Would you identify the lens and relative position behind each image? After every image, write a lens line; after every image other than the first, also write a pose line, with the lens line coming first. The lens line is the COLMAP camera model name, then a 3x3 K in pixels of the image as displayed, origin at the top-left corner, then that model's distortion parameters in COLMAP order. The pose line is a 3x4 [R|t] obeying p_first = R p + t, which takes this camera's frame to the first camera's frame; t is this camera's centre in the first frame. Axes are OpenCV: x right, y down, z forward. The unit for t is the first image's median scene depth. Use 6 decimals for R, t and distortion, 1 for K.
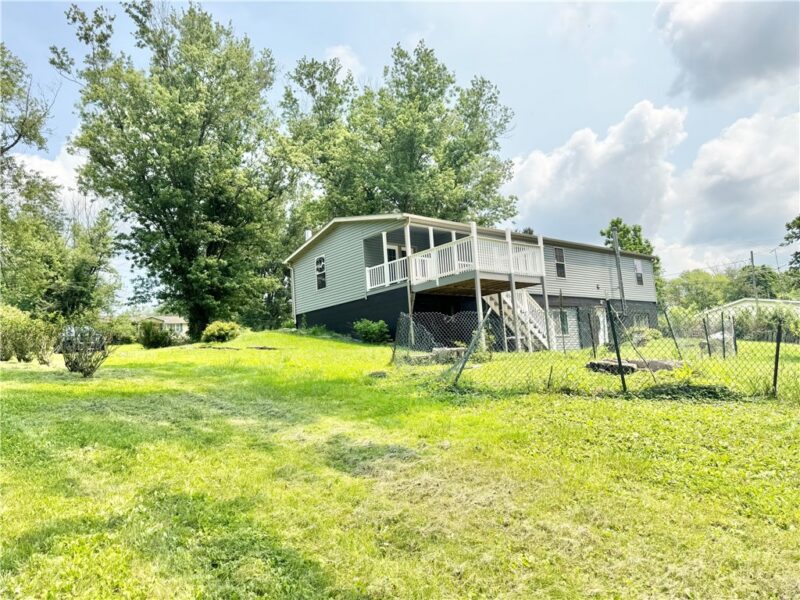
lens RADIAL K [[566.1, 0, 400.0], [0, 566.1, 300.0], [0, 0, 1]] dist [0.004683, 0.002971]
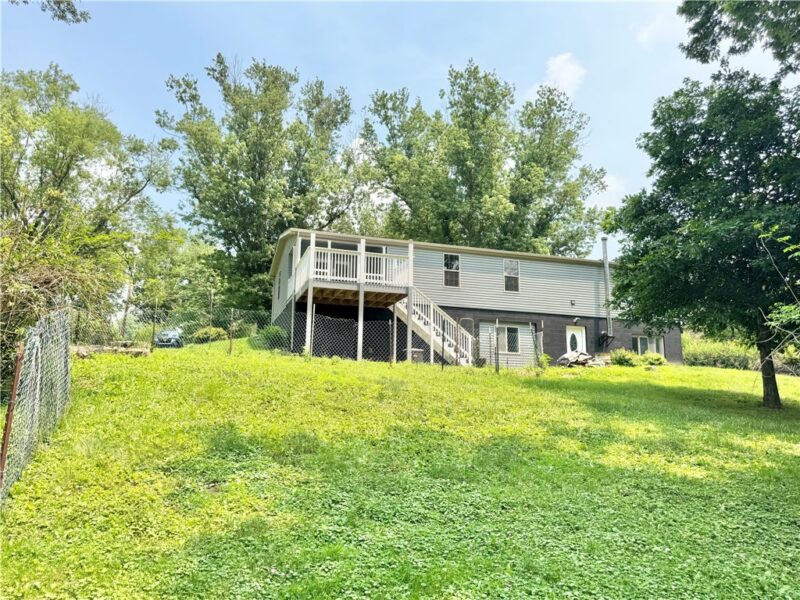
lens RADIAL K [[555.3, 0, 400.0], [0, 555.3, 300.0], [0, 0, 1]] dist [0.058228, 0.000470]
pose [[0.924114, 0.013180, -0.381888, 0.365216], [-0.025440, 0.999310, -0.027072, 0.003713], [0.381268, 0.034733, 0.923812, 0.042486]]
